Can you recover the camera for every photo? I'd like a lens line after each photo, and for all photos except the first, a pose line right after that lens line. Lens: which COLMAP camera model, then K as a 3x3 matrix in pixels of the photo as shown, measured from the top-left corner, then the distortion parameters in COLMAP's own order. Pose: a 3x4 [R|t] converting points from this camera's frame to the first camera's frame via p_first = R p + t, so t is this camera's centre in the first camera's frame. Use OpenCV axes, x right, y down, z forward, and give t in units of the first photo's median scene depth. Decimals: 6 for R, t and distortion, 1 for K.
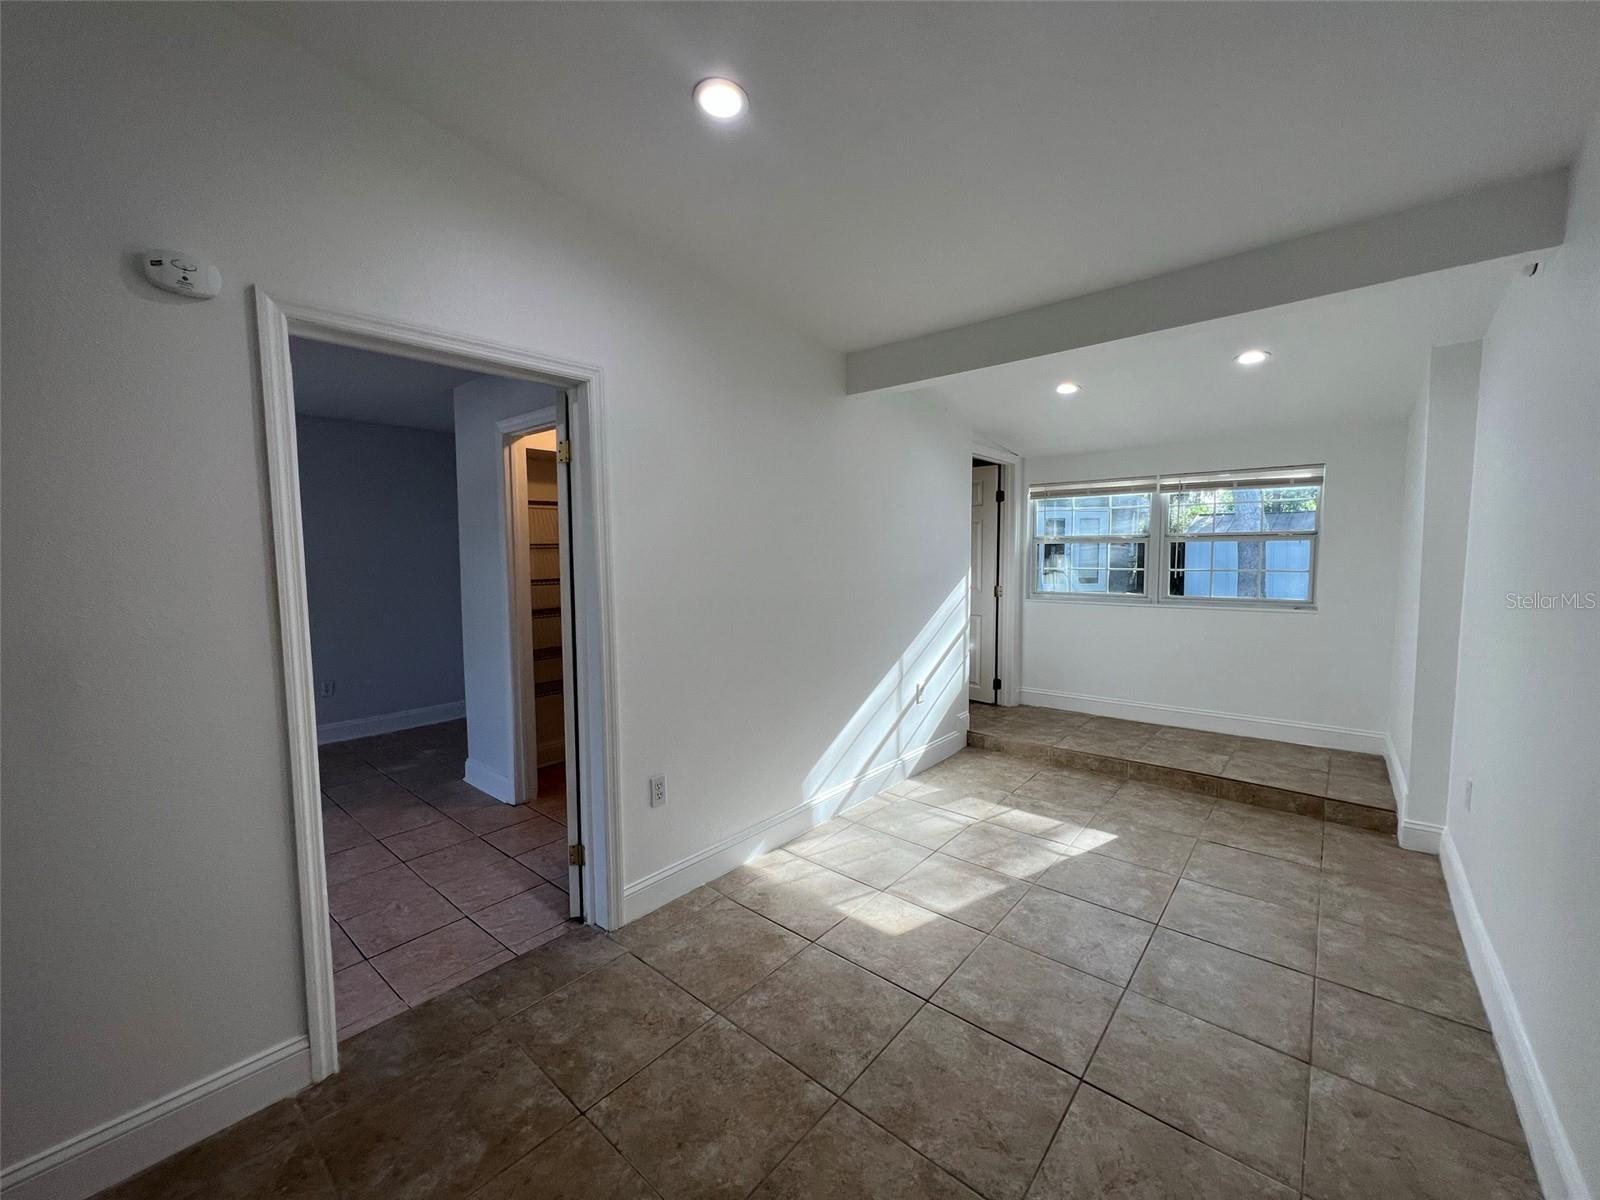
lens RADIAL K [[640.6, 0, 794.1], [0, 640.6, 598.6], [0, 0, 1]] dist [0.000450, 0.000262]
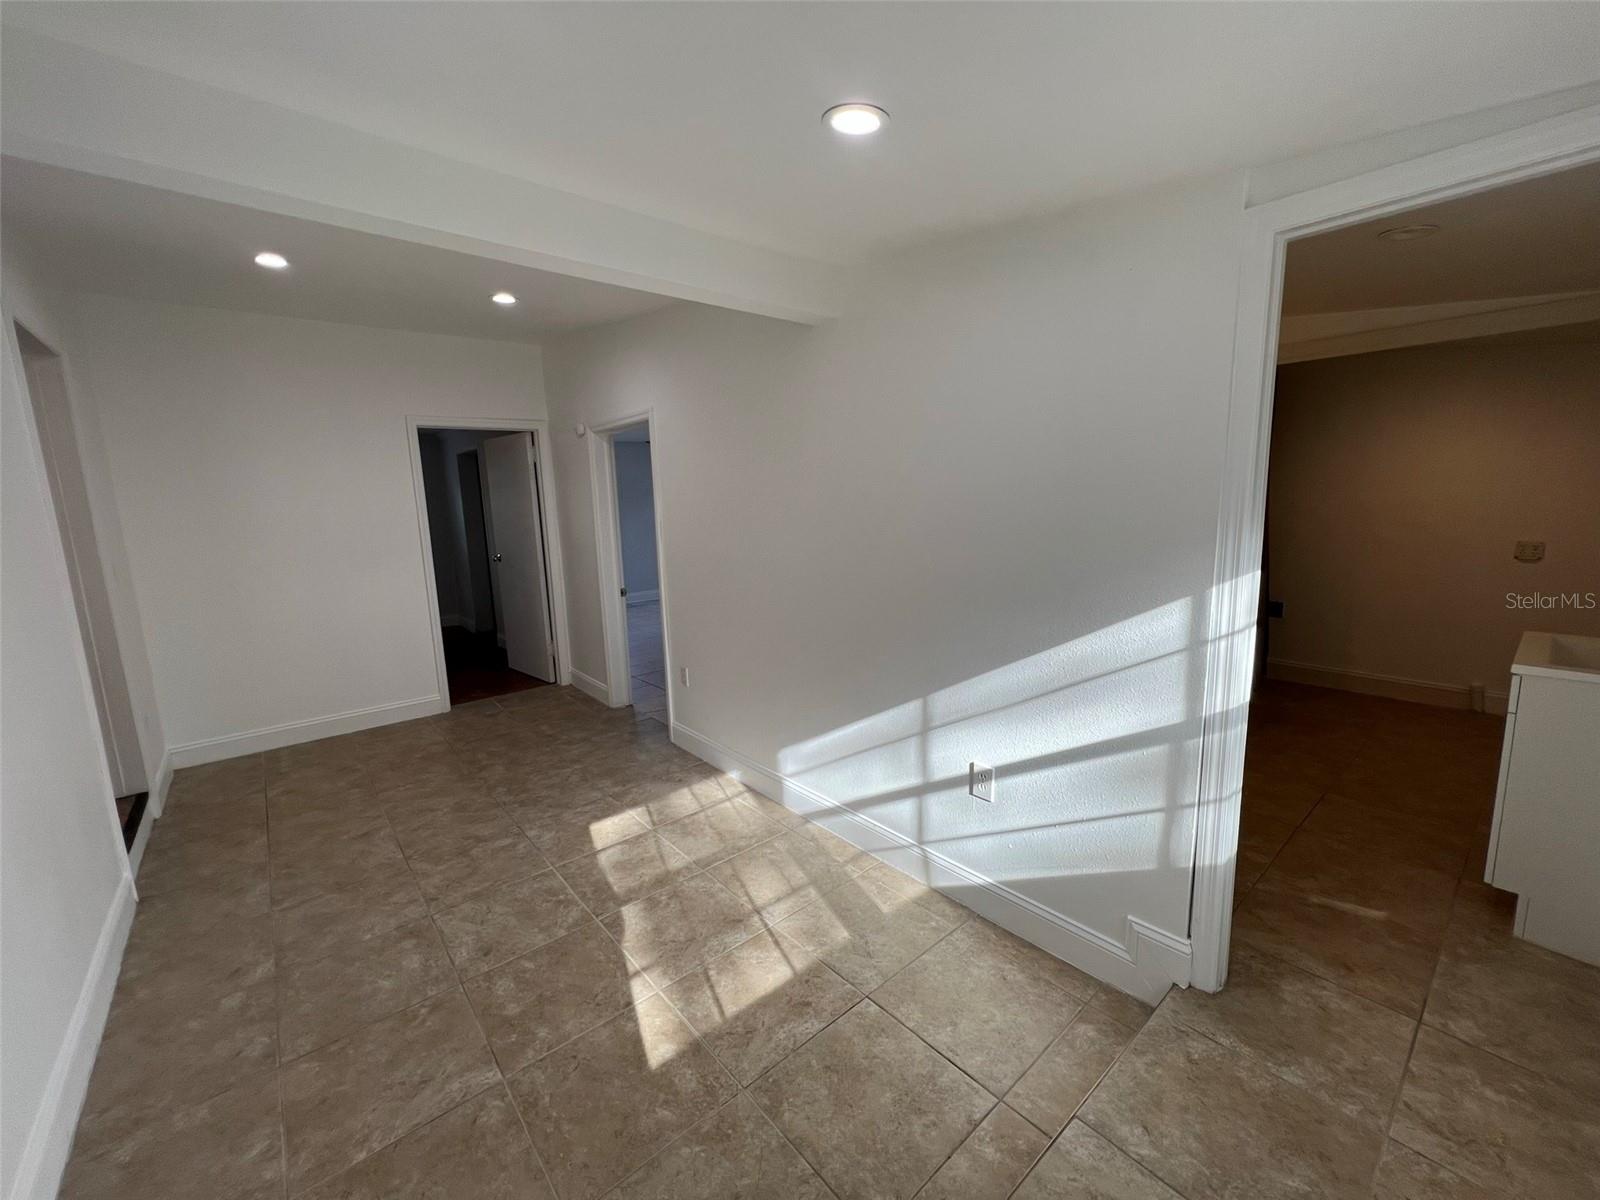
lens RADIAL K [[640.6, 0, 794.1], [0, 640.6, 598.6], [0, 0, 1]] dist [0.000450, 0.000262]
pose [[-0.164369, 0.166165, -0.972302, 1.018742], [-0.042461, 0.983603, 0.175275, -0.137155], [0.985485, 0.070095, -0.154618, 1.259581]]
